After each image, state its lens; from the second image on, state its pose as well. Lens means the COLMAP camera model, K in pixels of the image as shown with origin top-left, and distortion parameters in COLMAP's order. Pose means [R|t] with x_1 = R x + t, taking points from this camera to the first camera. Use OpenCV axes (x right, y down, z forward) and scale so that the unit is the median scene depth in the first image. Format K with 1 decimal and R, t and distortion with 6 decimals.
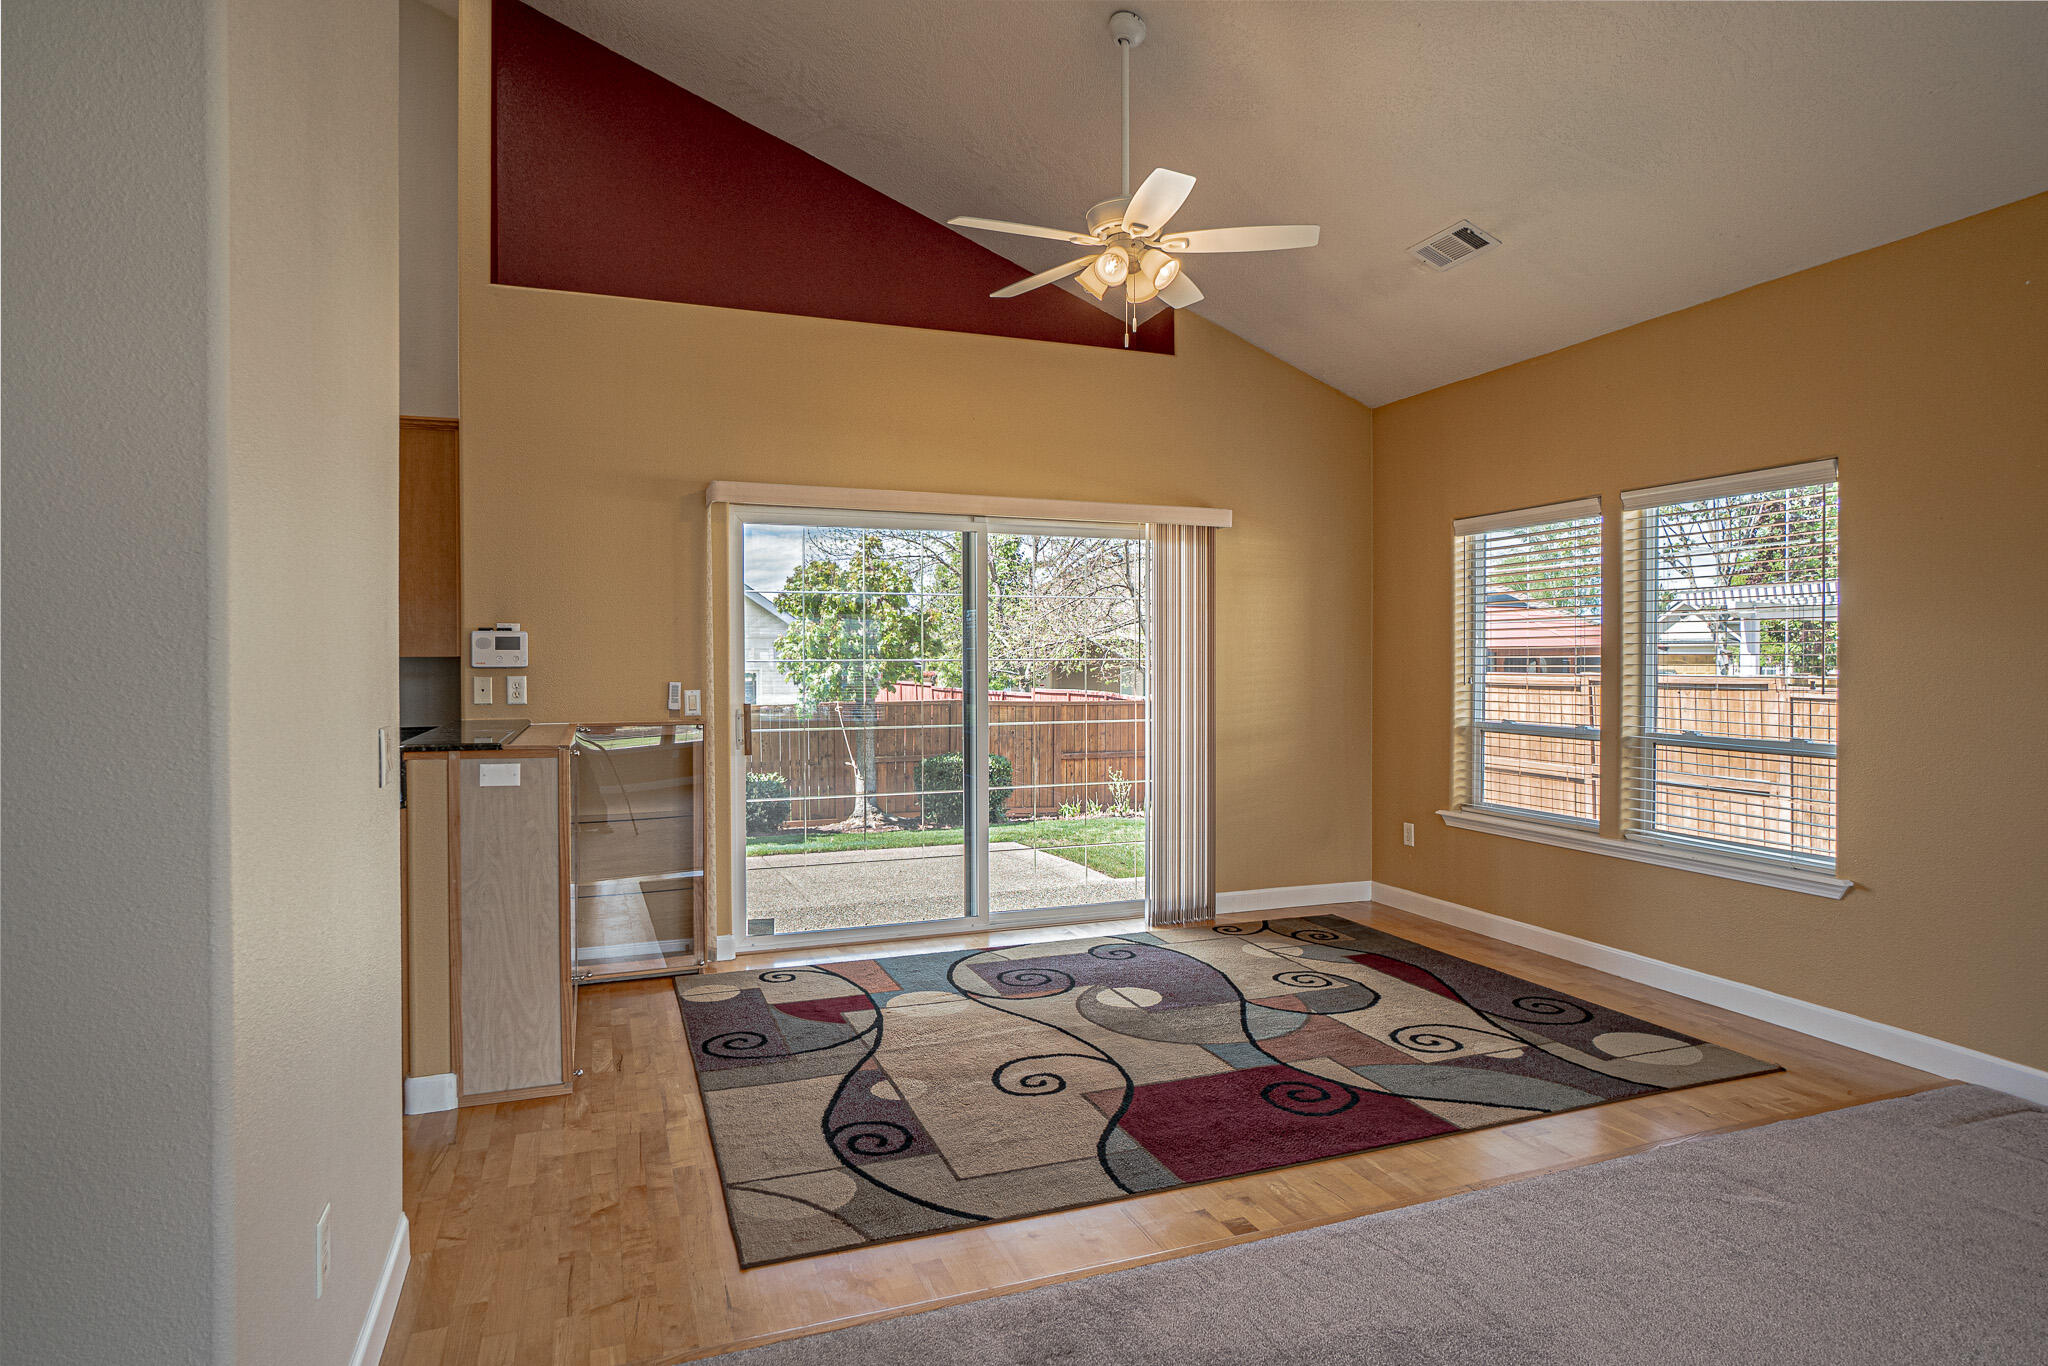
lens RADIAL K [[1108.5, 0, 1018.1], [0, 1108.5, 668.2], [0, 0, 1]] dist [-0.020162, 0.000179]
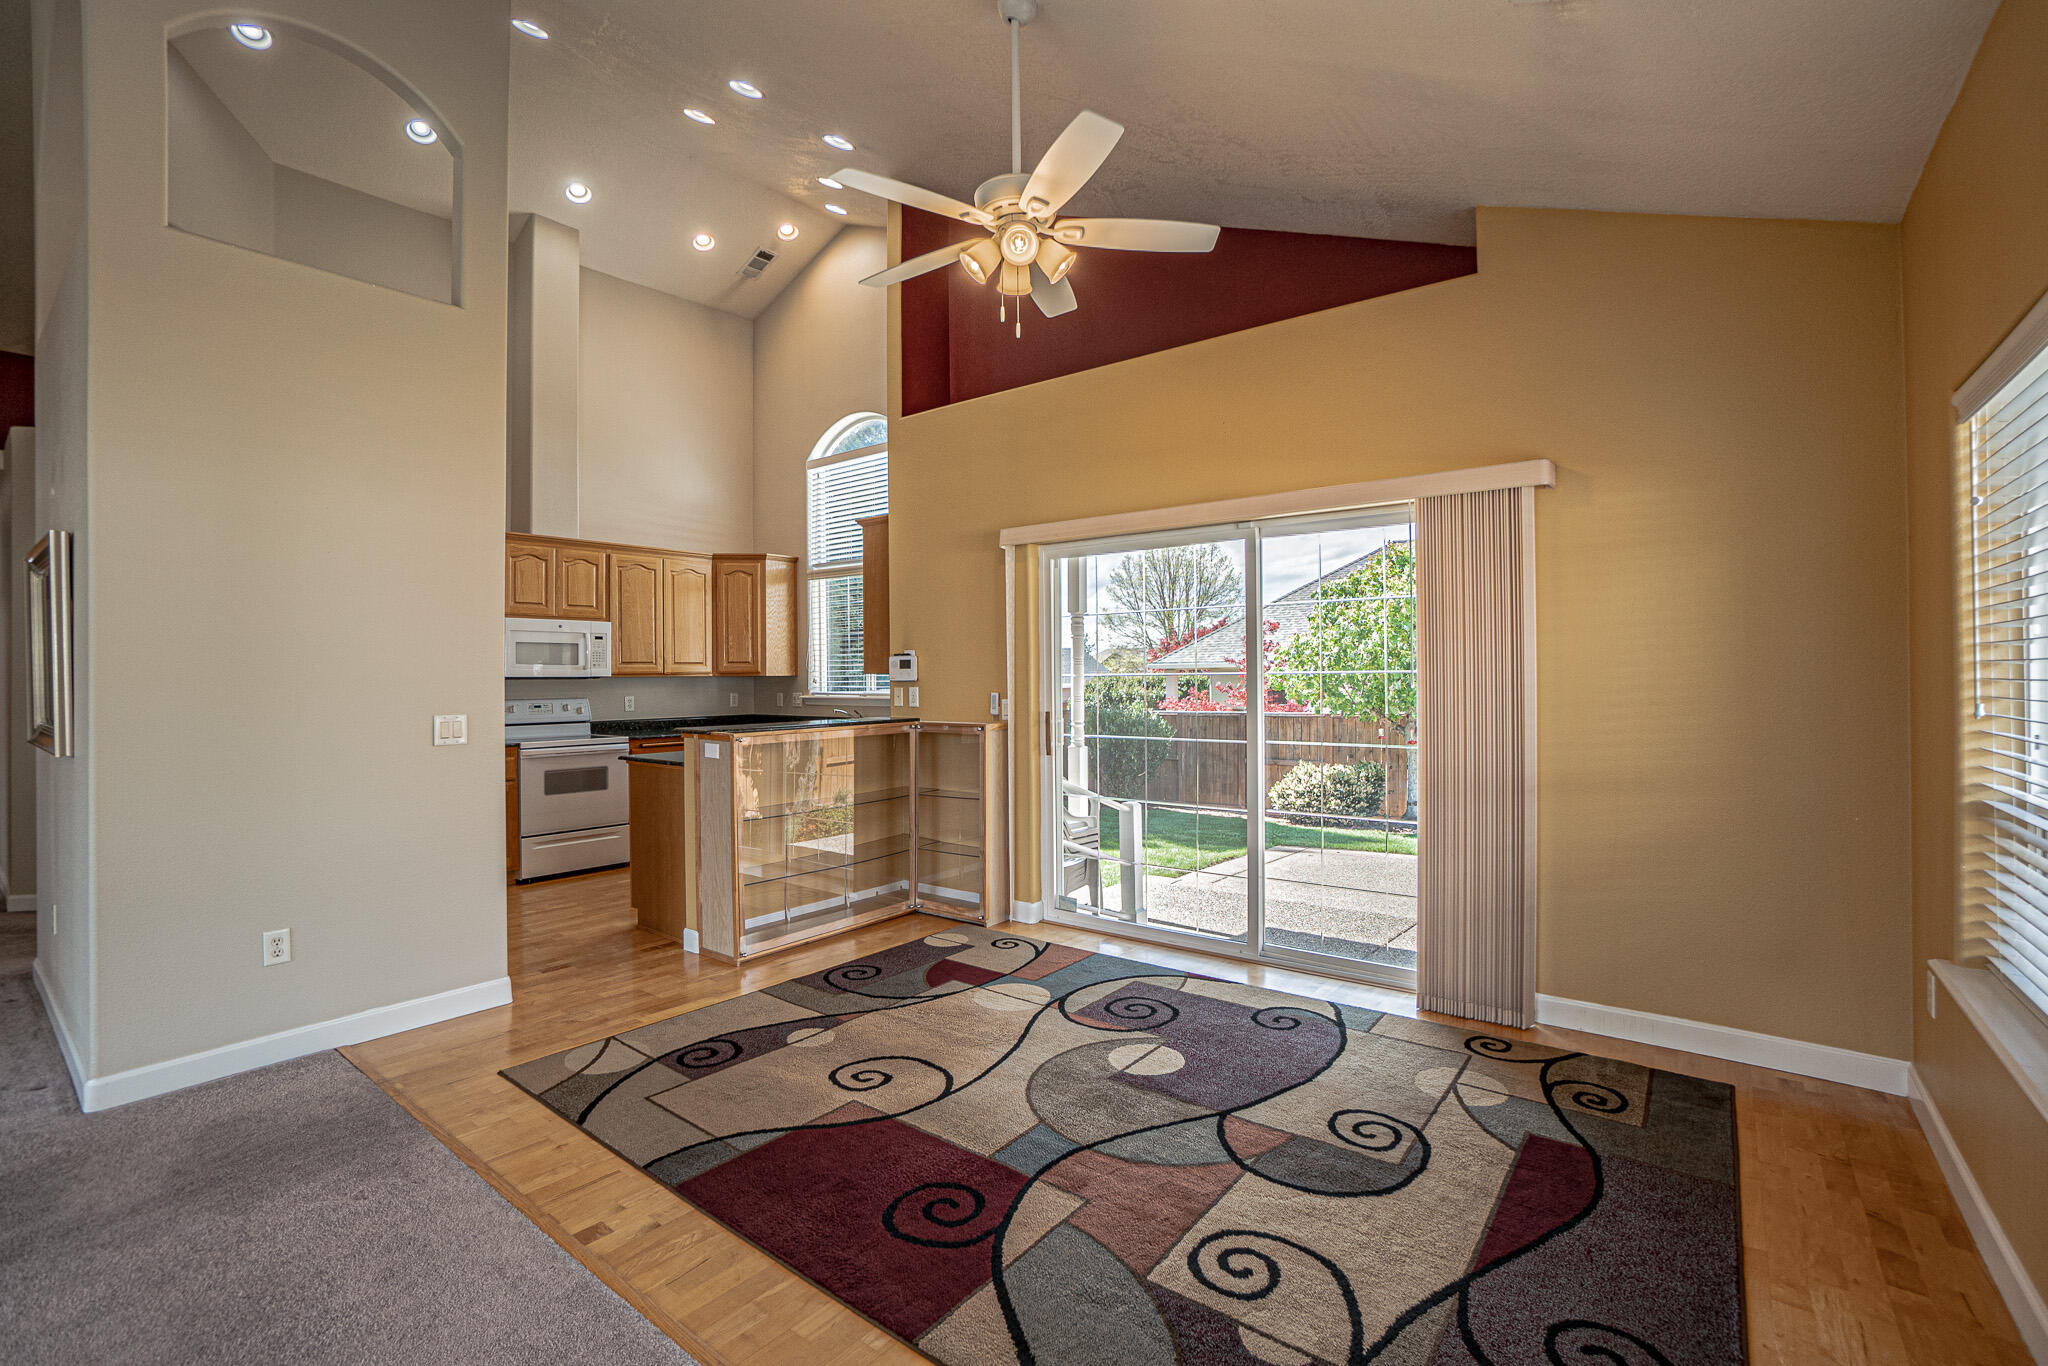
lens RADIAL K [[912.5, 0, 1023.1], [0, 912.5, 671.7], [0, 0, 1]] dist [-0.069115, 0.025951]
pose [[0.511992, -0.006190, -0.858968, 0.707852], [0.002483, 0.999981, -0.005726, -0.006262], [0.858987, 0.000799, 0.511997, 0.586149]]
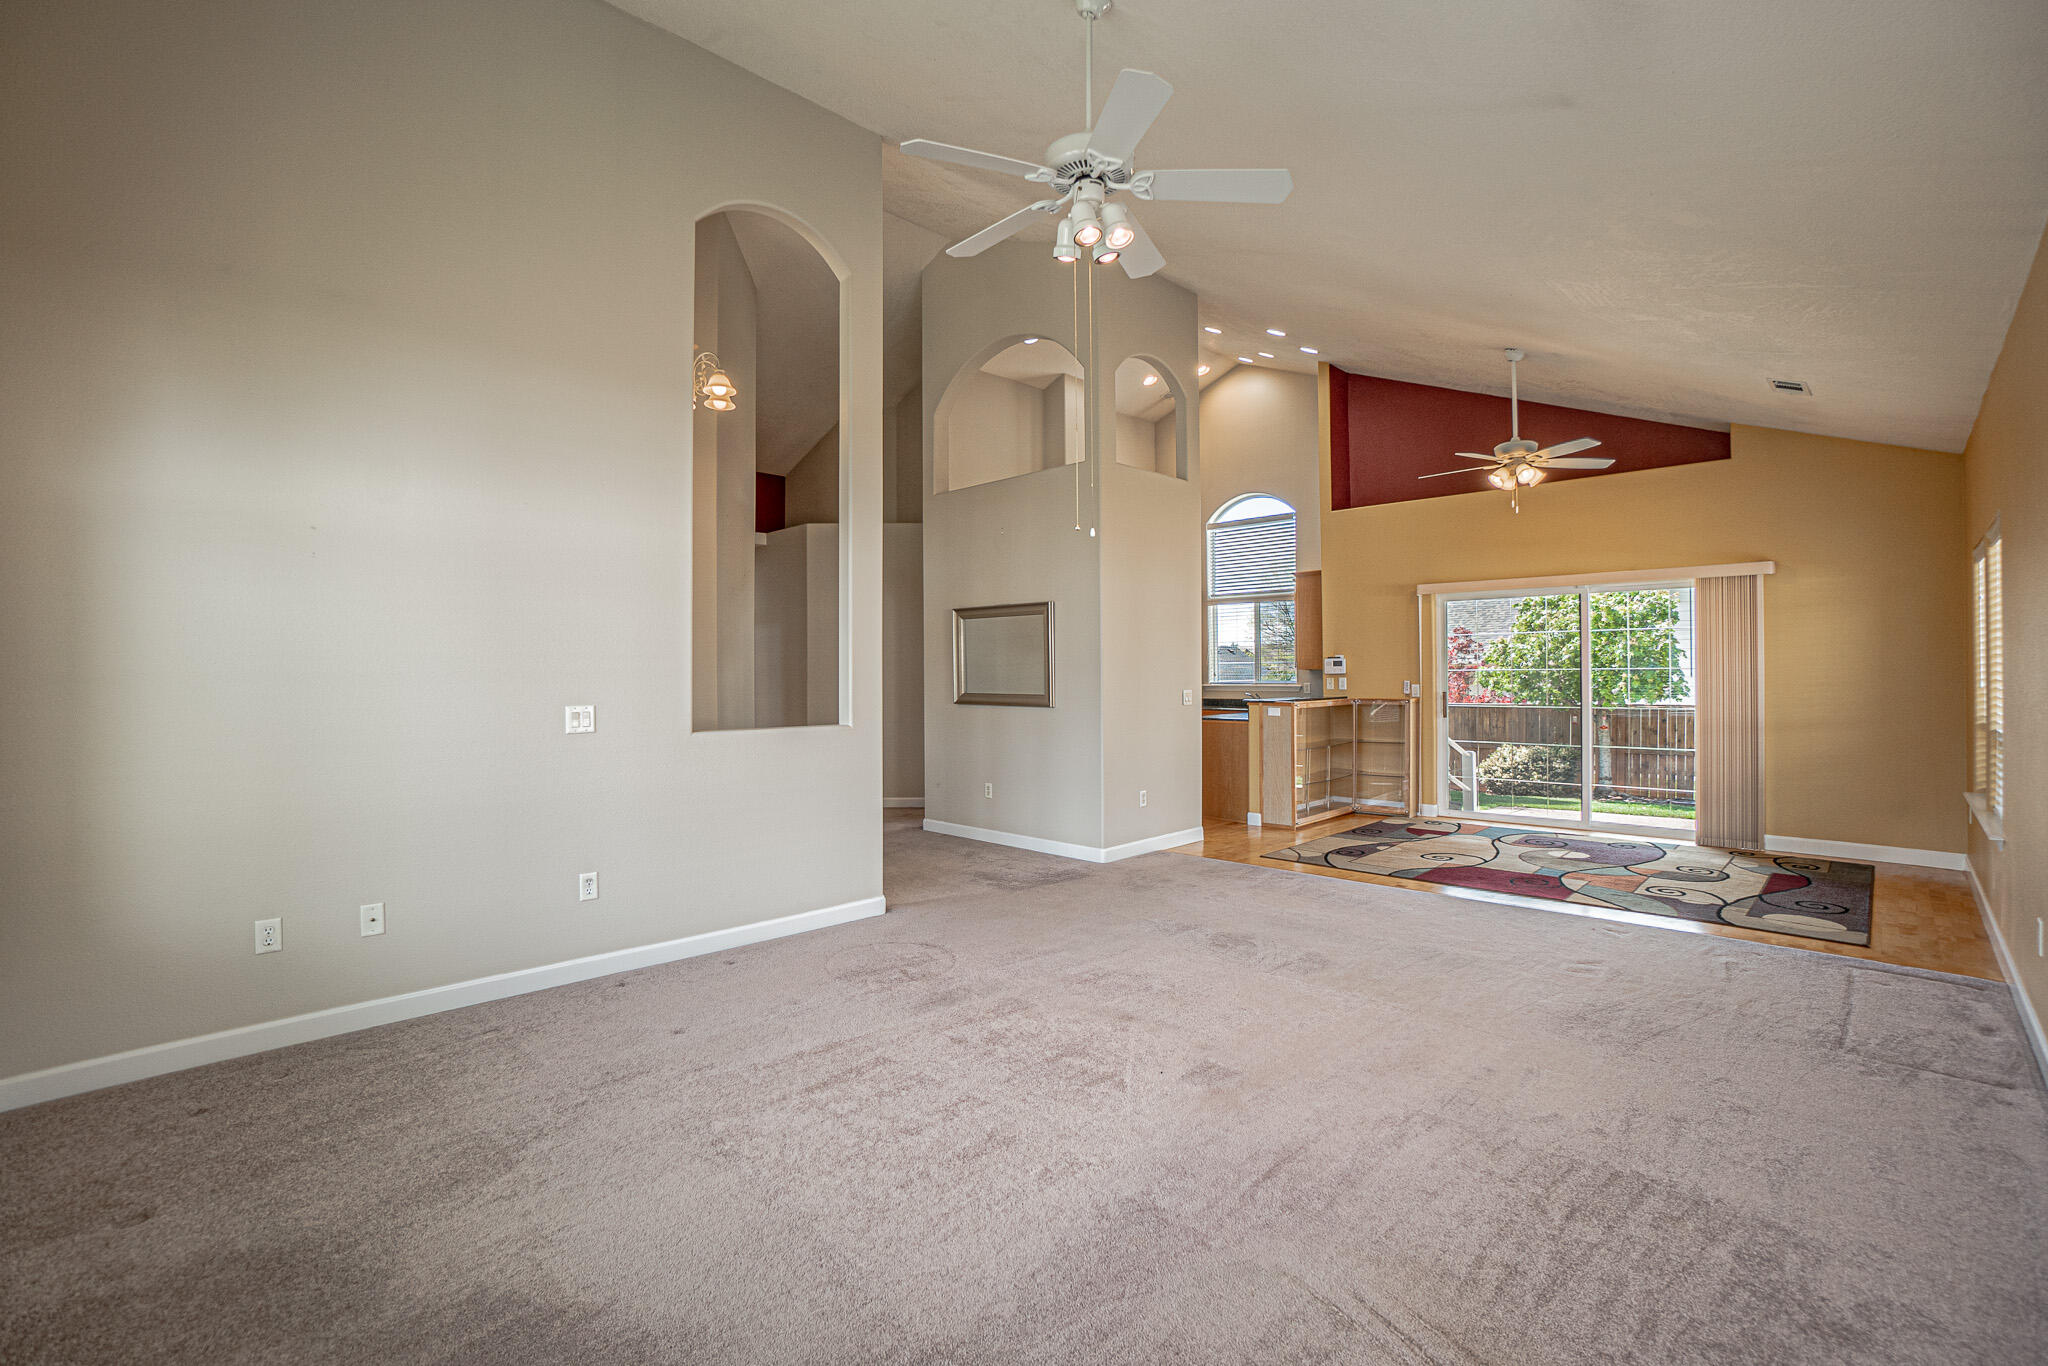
lens RADIAL K [[912.5, 0, 1023.1], [0, 912.5, 671.7], [0, 0, 1]] dist [-0.069115, 0.025951]
pose [[0.413177, -0.003052, -0.910646, 1.131459], [-0.000586, 0.999993, -0.003617, 0.002026], [0.910650, 0.002028, 0.413173, -0.450548]]
